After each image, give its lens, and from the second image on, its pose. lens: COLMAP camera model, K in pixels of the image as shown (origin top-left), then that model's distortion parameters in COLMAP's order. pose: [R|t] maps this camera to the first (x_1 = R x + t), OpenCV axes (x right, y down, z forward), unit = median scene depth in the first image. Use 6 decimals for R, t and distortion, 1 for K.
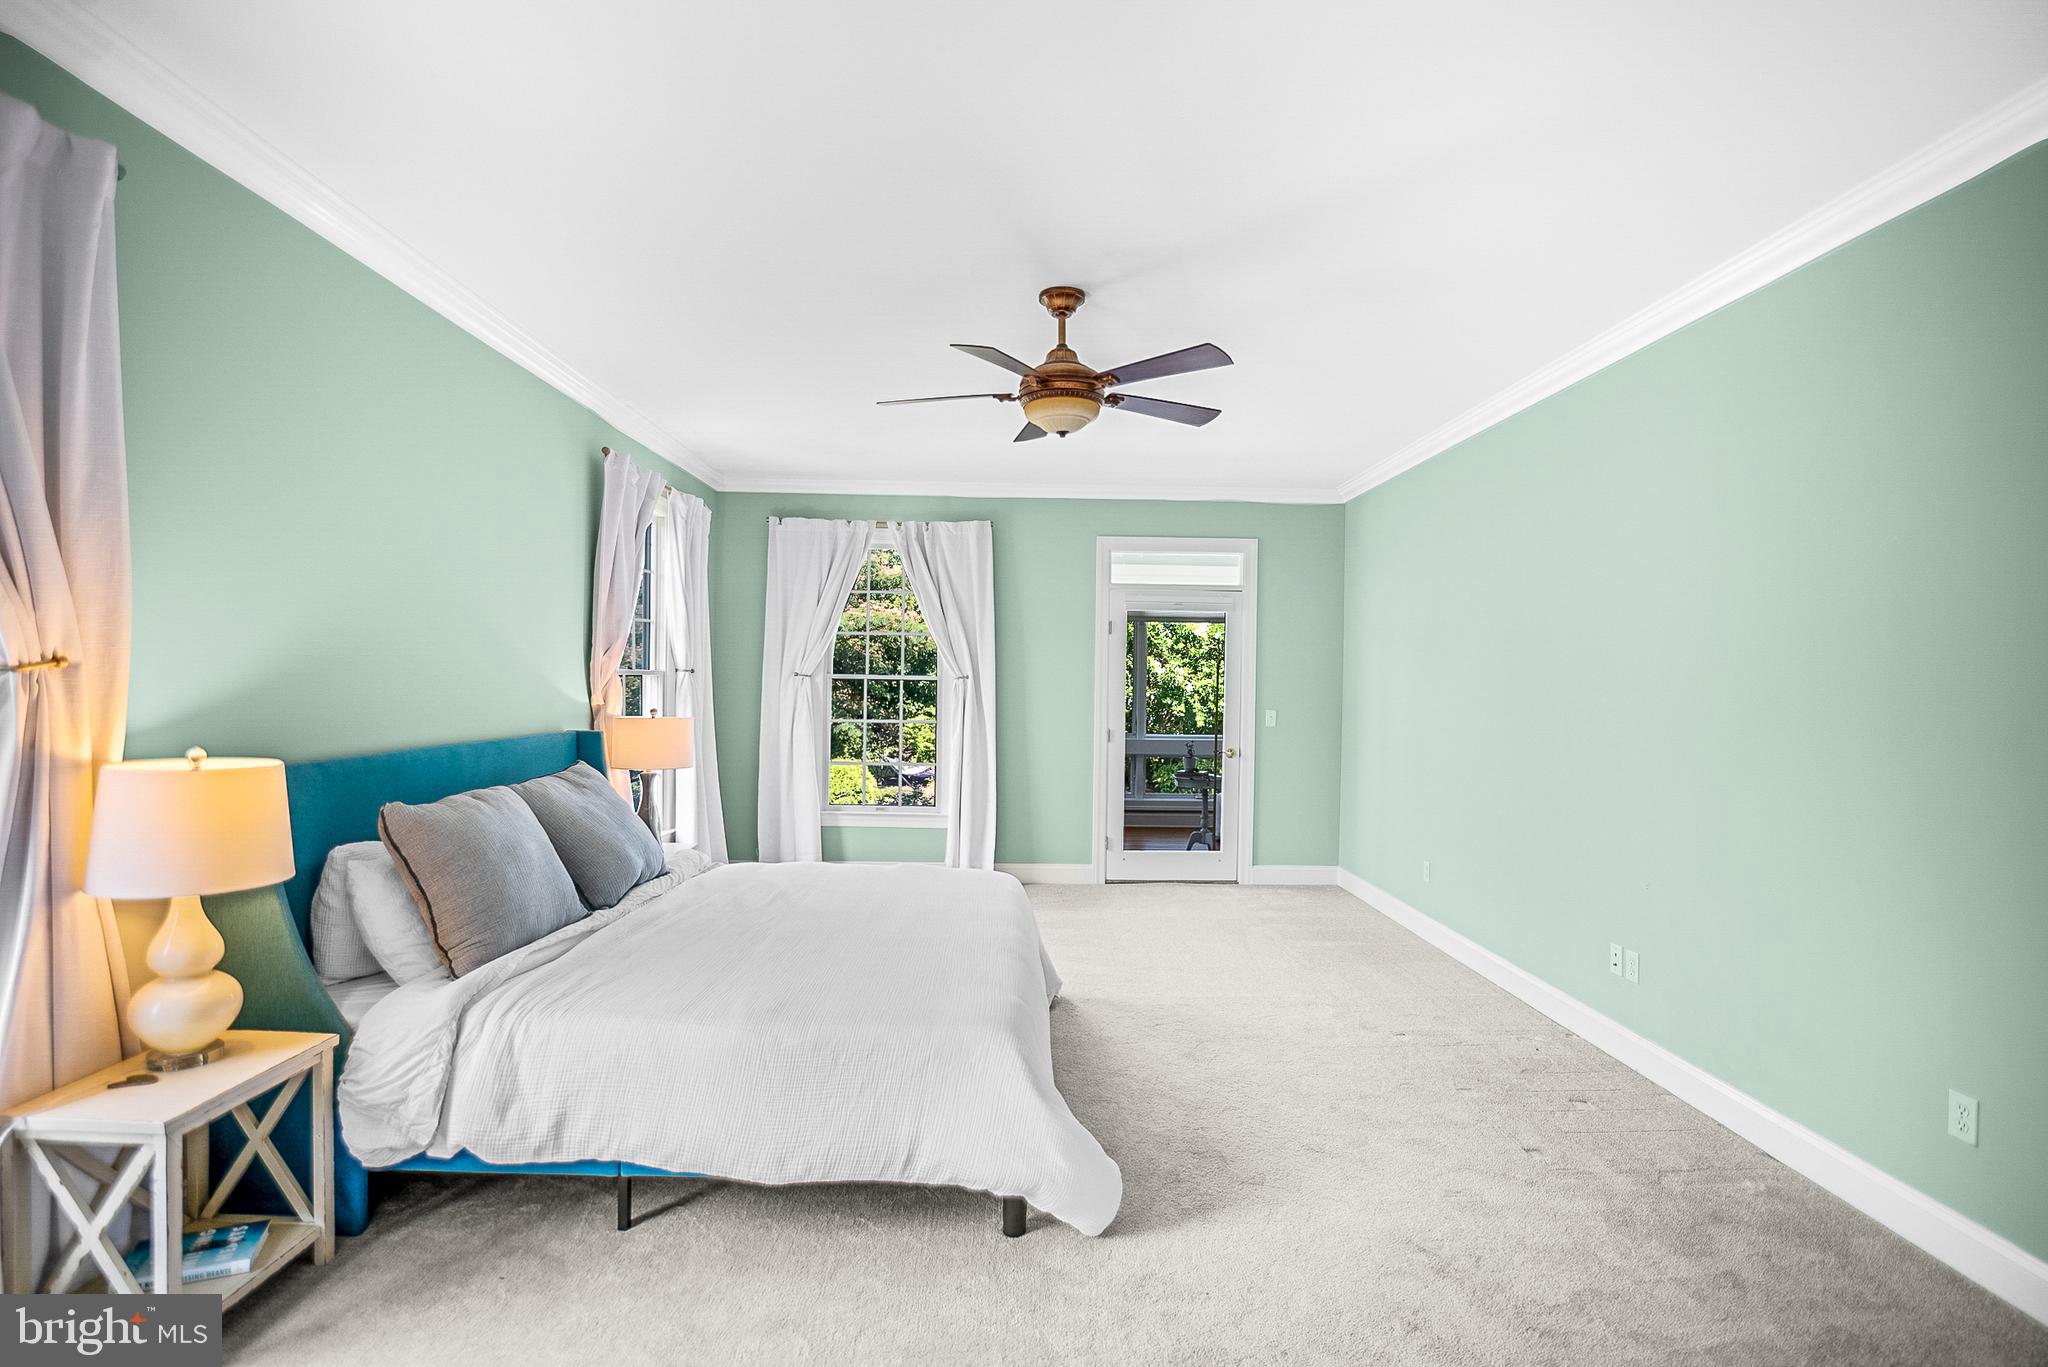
lens RADIAL K [[940.5, 0, 1023.0], [0, 940.5, 670.6], [0, 0, 1]] dist [-0.003434, -0.000588]
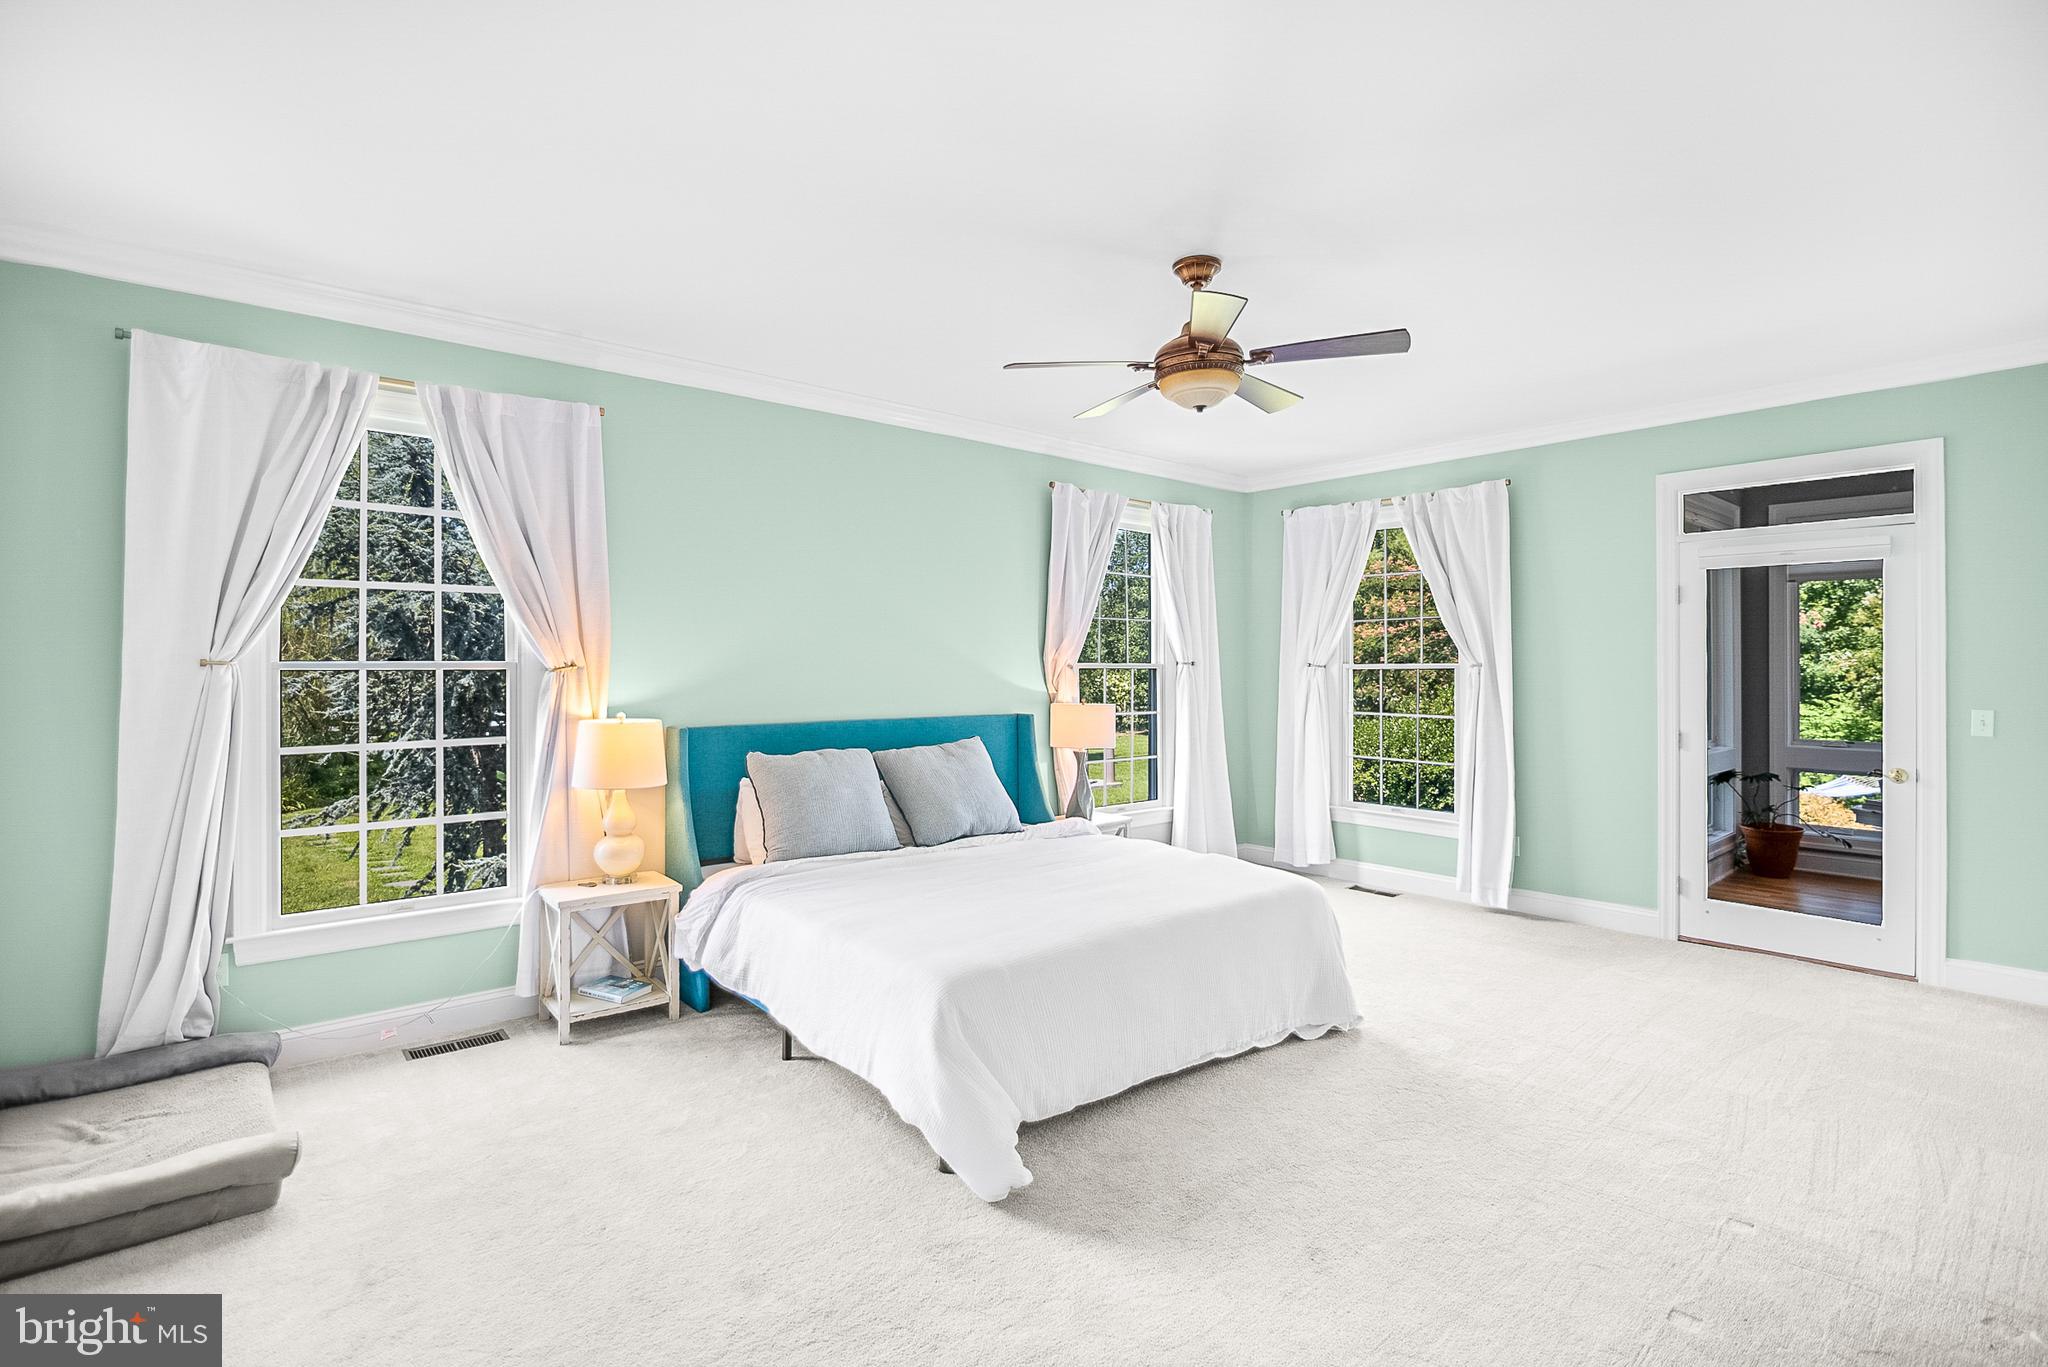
lens RADIAL K [[940.5, 0, 1015.7], [0, 940.5, 651.1], [0, 0, 1]] dist [-0.003434, -0.000588]
pose [[0.649121, -0.027098, -0.760203, 0.322119], [0.018115, 0.999633, -0.020165, 0.004196], [0.760470, -0.000682, 0.649373, 0.123171]]
